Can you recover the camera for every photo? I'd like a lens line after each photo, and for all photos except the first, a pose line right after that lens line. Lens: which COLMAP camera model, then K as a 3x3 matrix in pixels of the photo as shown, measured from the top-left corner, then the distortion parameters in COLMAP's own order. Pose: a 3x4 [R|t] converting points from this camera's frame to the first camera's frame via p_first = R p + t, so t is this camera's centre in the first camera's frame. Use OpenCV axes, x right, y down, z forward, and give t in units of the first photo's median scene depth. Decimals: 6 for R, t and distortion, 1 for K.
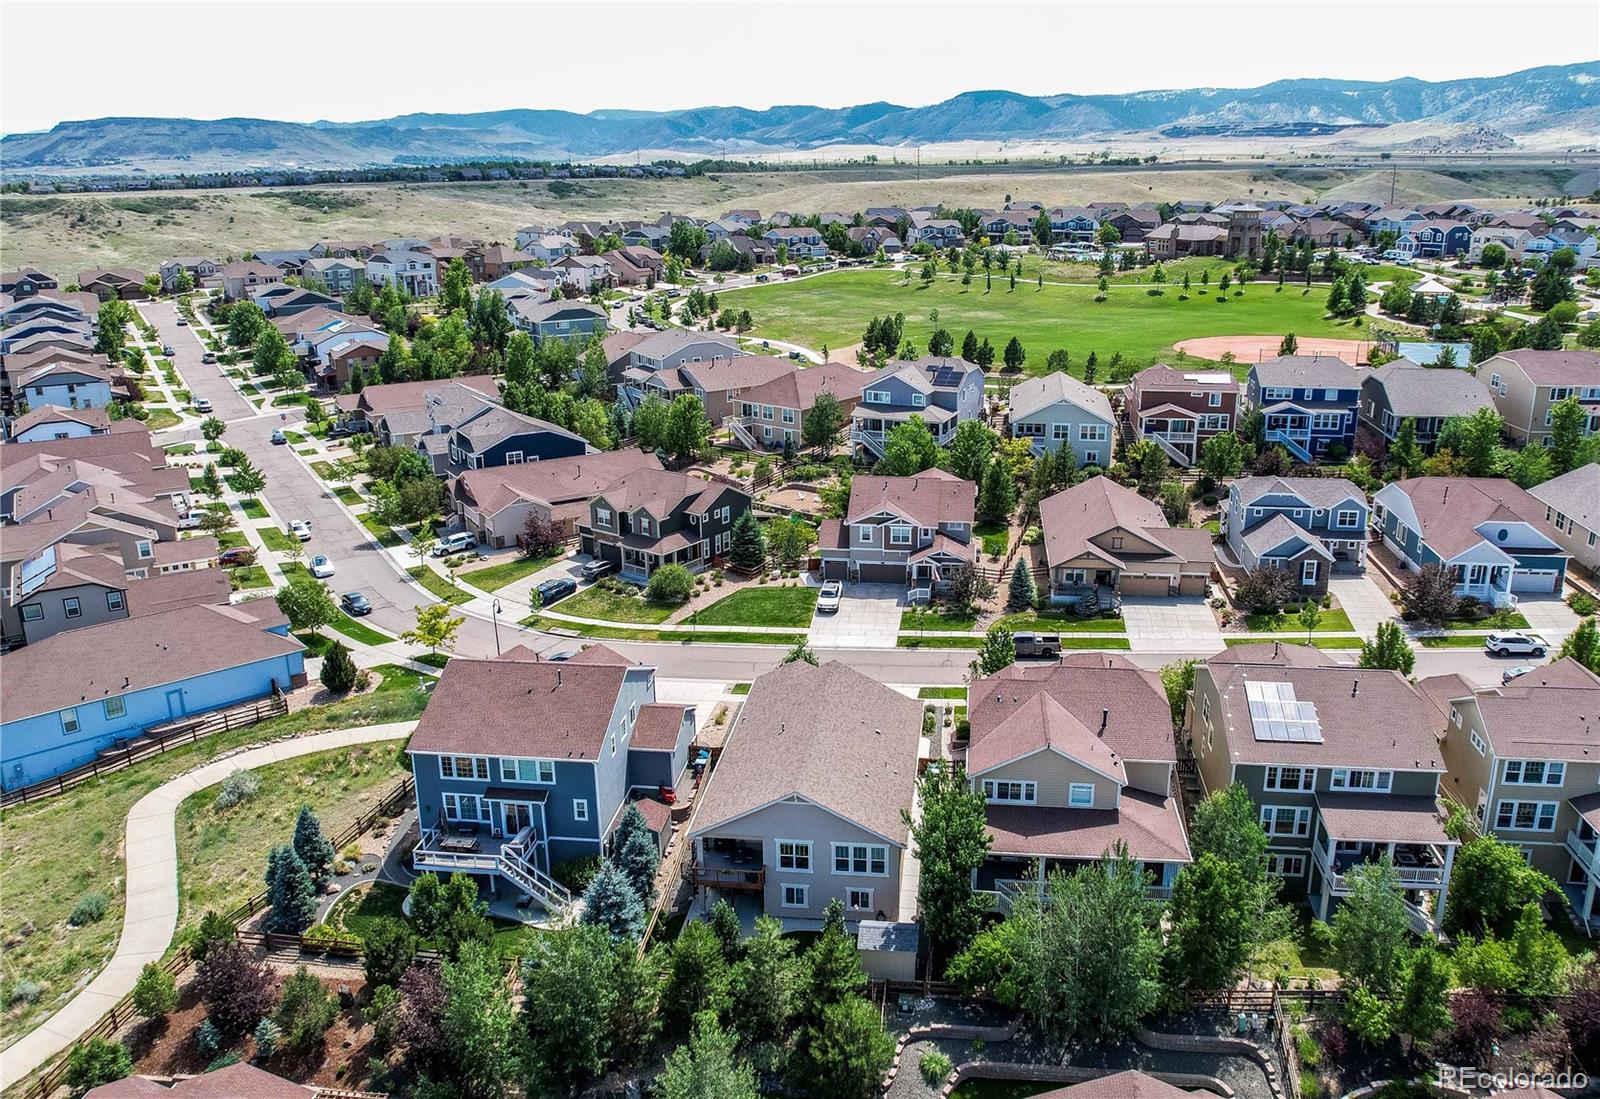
lens RADIAL K [[1301.4, 0, 827.0], [0, 1301.4, 549.8], [0, 0, 1]] dist [-0.044230, 0.041303]
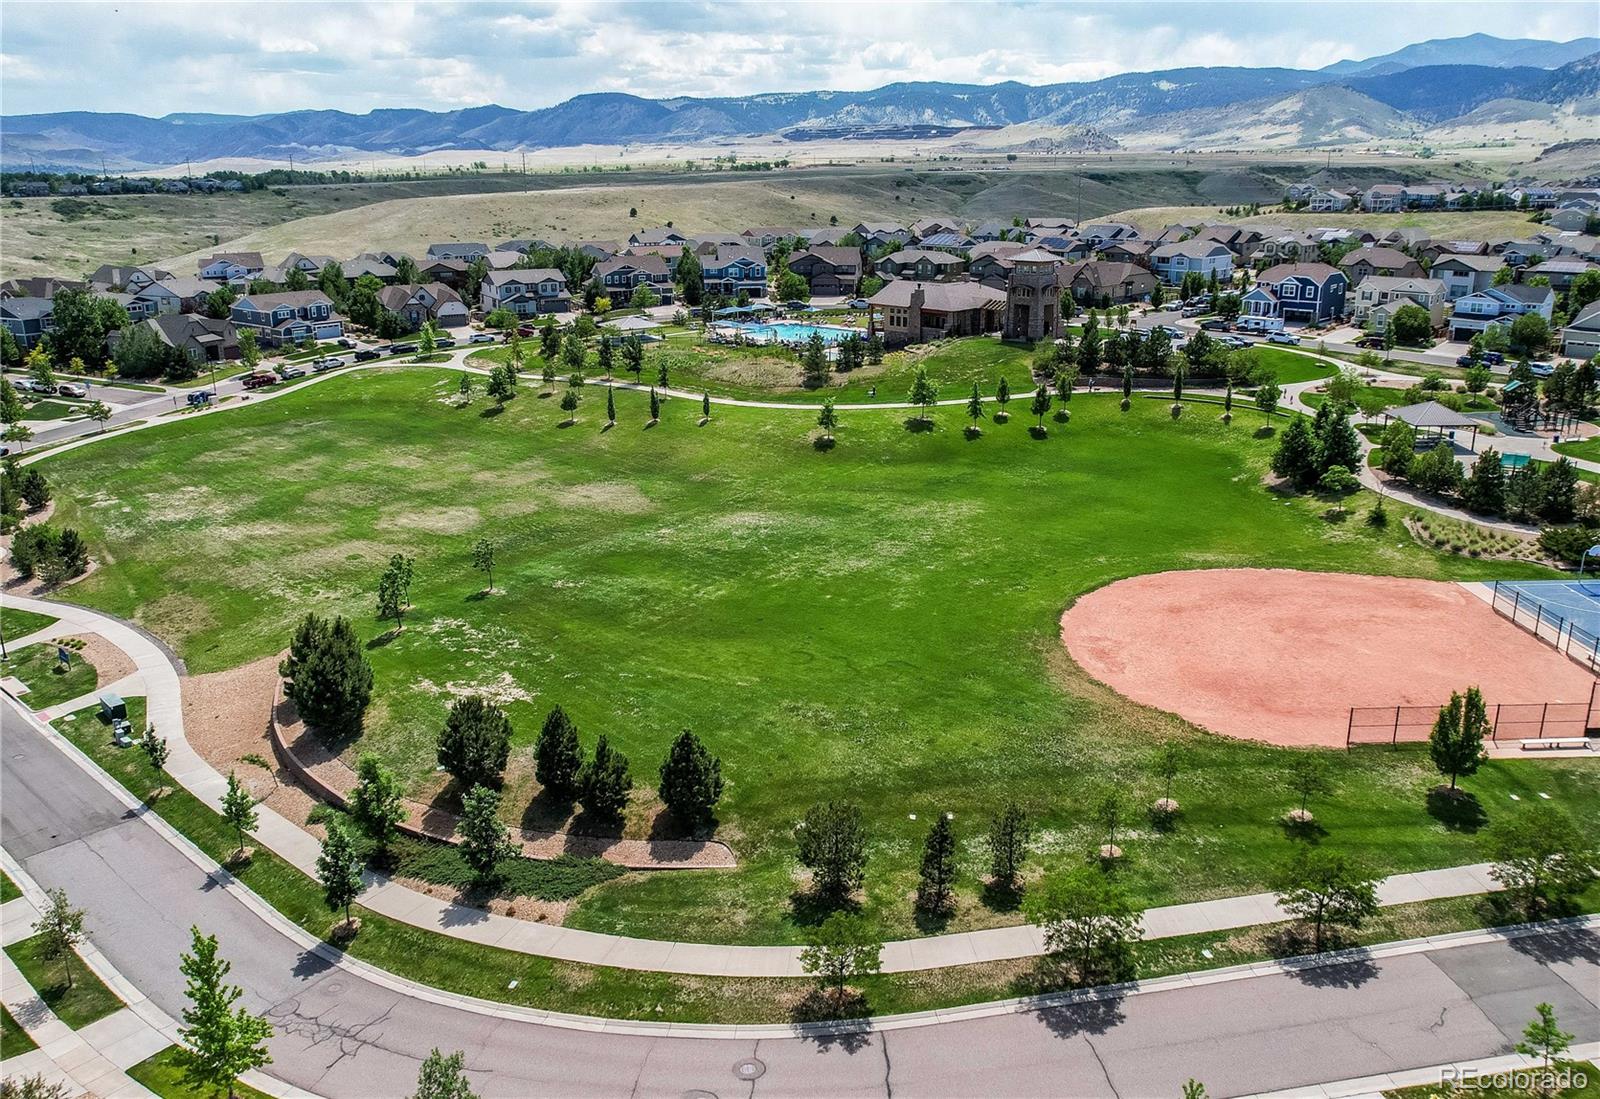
lens RADIAL K [[1301.4, 0, 827.0], [0, 1301.4, 549.8], [0, 0, 1]] dist [-0.044230, 0.041303]
pose [[0.961777, -0.082633, 0.261068, 0.021322], [0.083405, 0.996482, 0.008144, -0.046940], [-0.260822, 0.013942, 0.965286, 0.148429]]
